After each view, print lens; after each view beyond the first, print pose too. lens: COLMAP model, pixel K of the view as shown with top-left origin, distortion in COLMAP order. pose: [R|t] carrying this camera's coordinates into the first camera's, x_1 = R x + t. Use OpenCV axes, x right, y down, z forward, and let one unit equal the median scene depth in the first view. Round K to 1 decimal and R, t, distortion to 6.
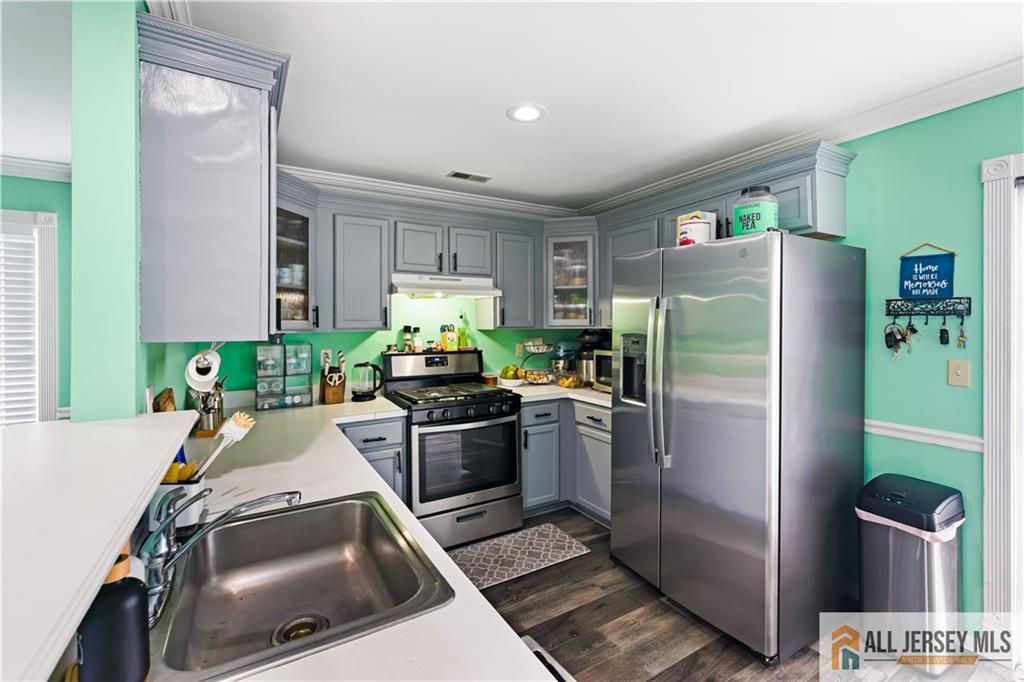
lens RADIAL K [[419.3, 0, 520.3], [0, 419.3, 330.7], [0, 0, 1]] dist [-0.001878, -0.000734]
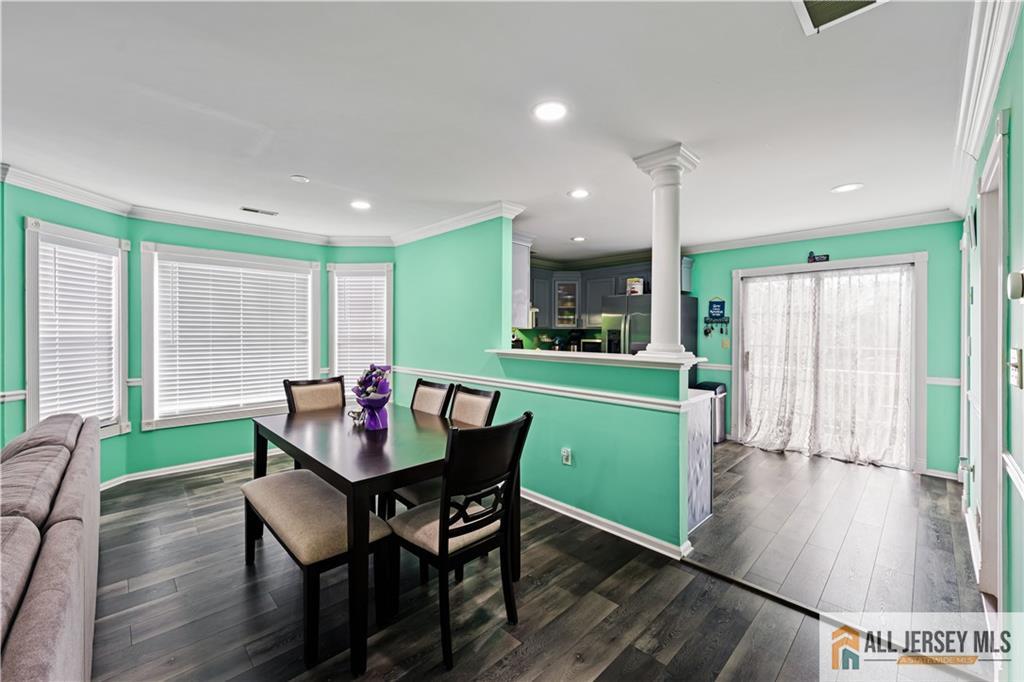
lens RADIAL K [[419.3, 0, 505.4], [0, 419.3, 336.6], [0, 0, 1]] dist [-0.001878, -0.000734]
pose [[0.970337, 0.005483, 0.241695, -0.770603], [-0.003797, 0.999965, -0.007438, 0.057057], [-0.241728, 0.006299, 0.970324, -0.989672]]
